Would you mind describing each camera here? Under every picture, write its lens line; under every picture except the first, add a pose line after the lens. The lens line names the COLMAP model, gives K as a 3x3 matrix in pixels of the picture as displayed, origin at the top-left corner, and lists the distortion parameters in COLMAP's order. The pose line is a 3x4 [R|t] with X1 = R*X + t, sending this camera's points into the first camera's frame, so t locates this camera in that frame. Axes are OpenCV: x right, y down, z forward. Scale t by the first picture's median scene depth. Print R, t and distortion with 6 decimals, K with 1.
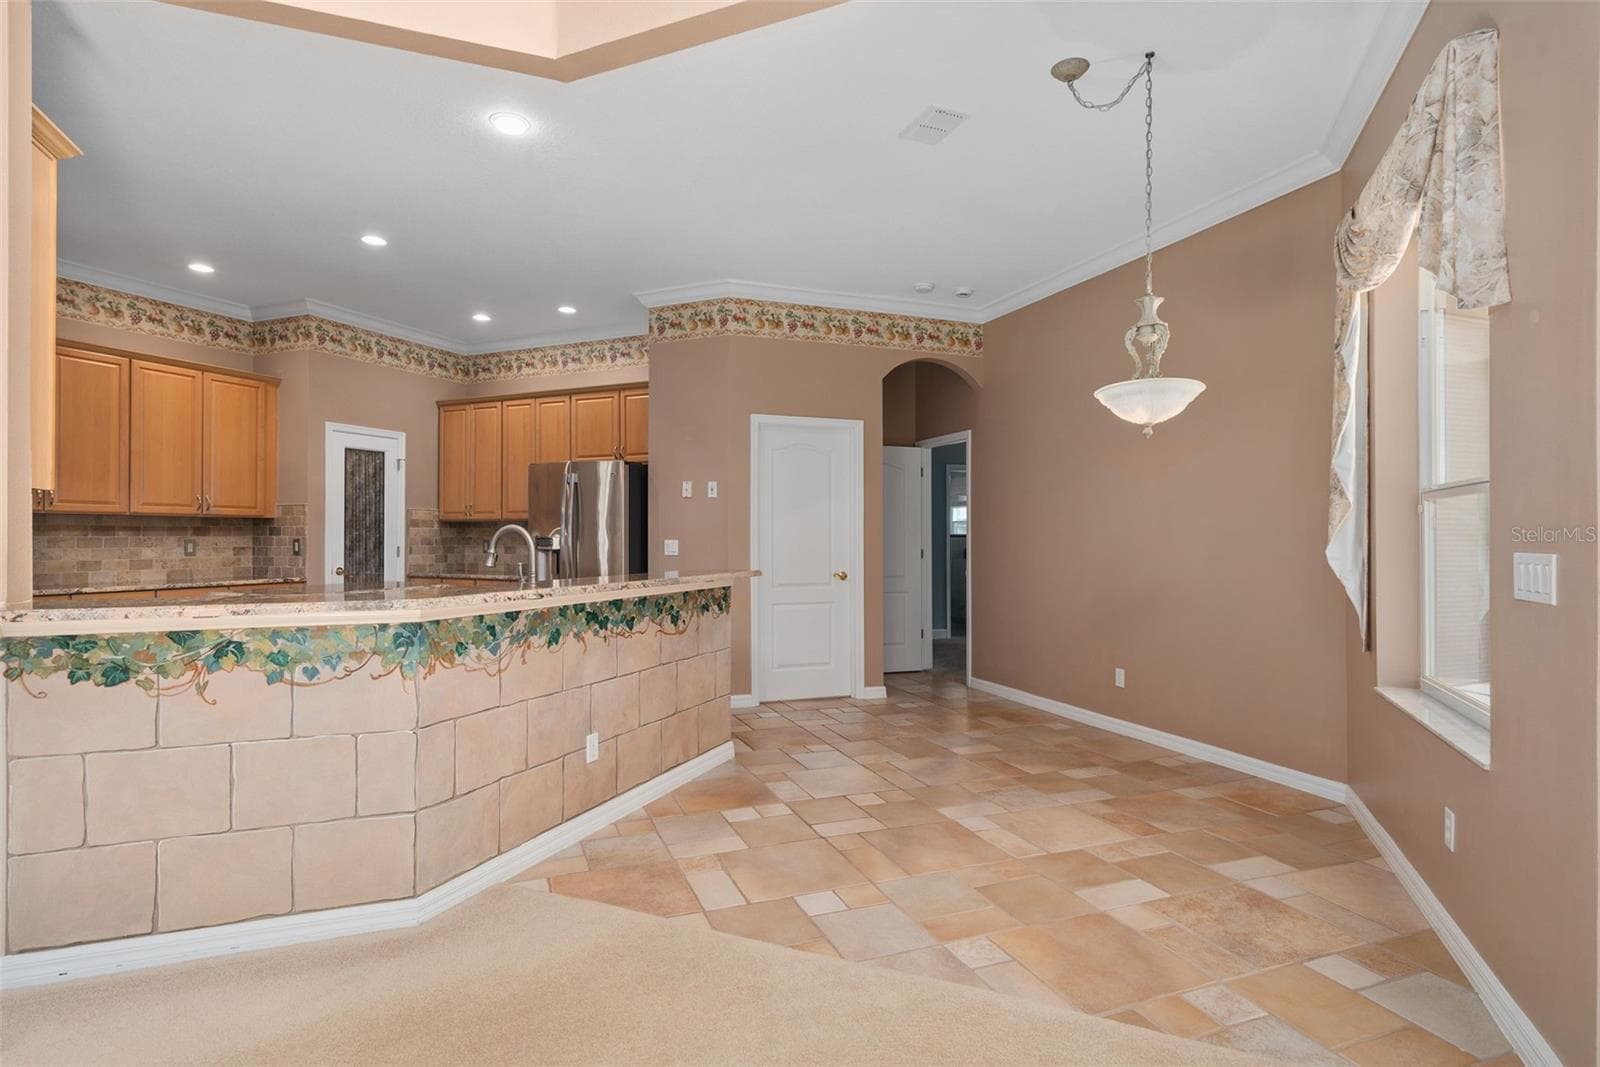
lens RADIAL K [[734.7, 0, 800.9], [0, 734.7, 528.9], [0, 0, 1]] dist [0.002675, 0.000639]
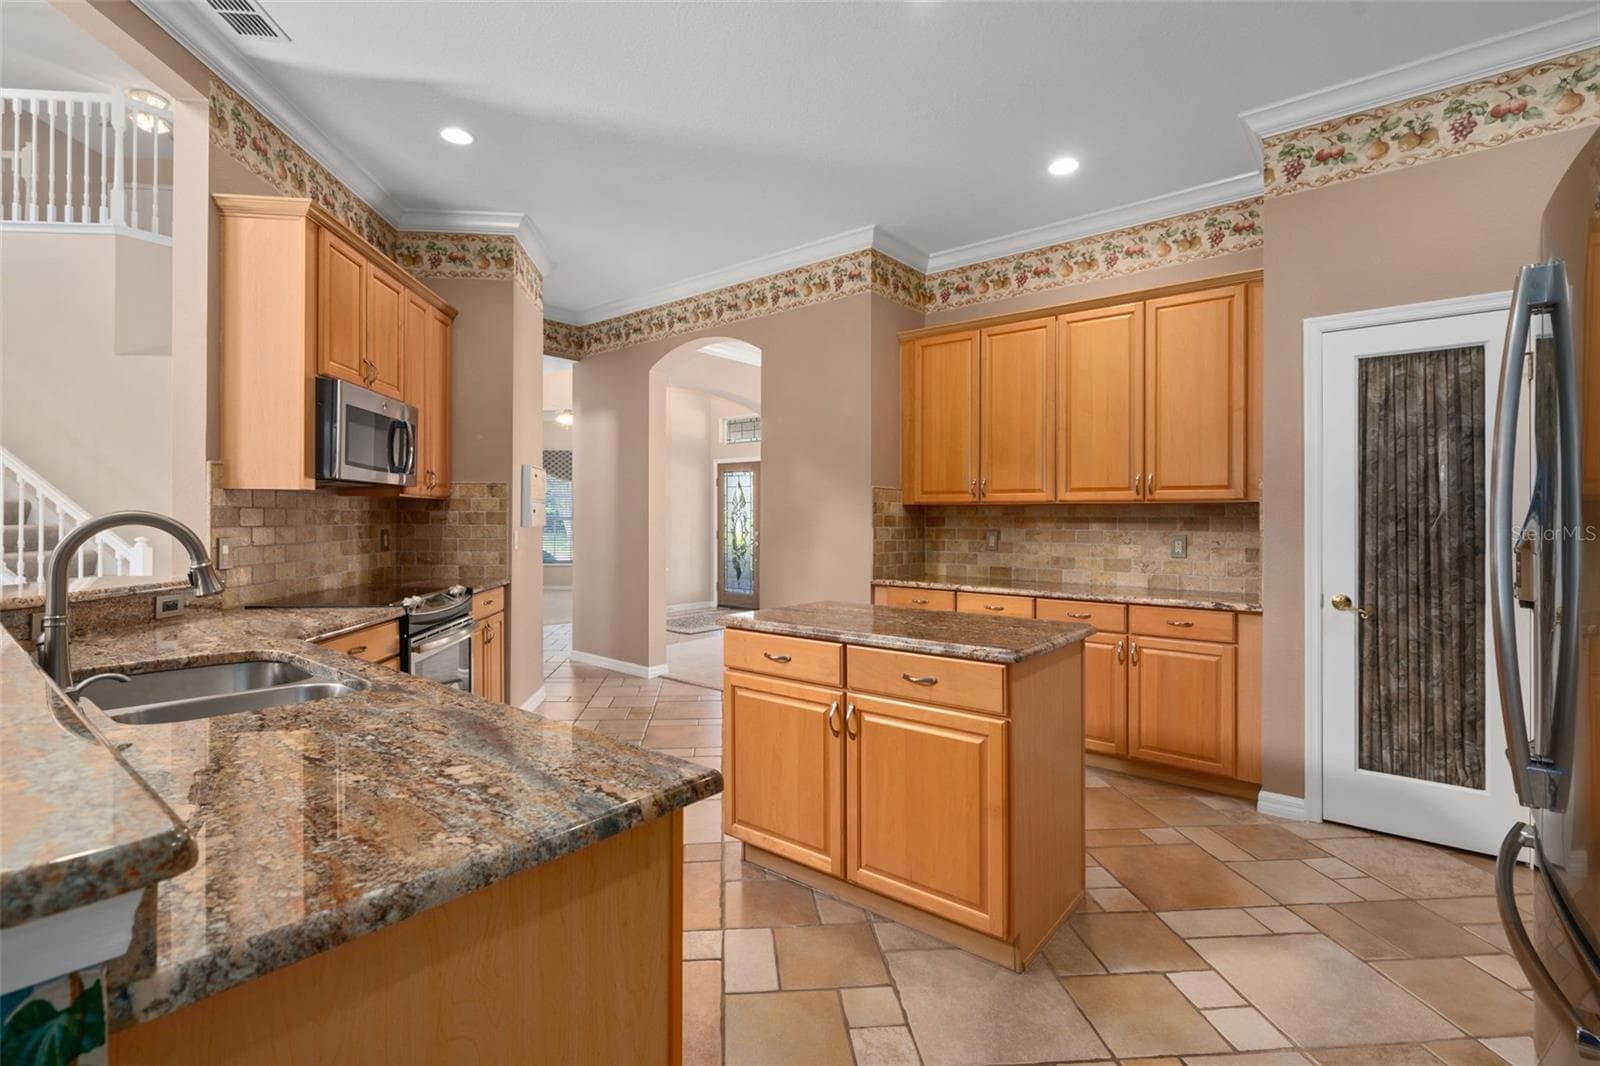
lens RADIAL K [[734.7, 0, 801.9], [0, 734.7, 522.5], [0, 0, 1]] dist [0.002675, 0.000639]
pose [[-0.283952, -0.000834, -0.958838, -0.030231], [0.000514, 0.999999, -0.001022, 0.002444], [0.958838, -0.000783, -0.283952, 0.847429]]
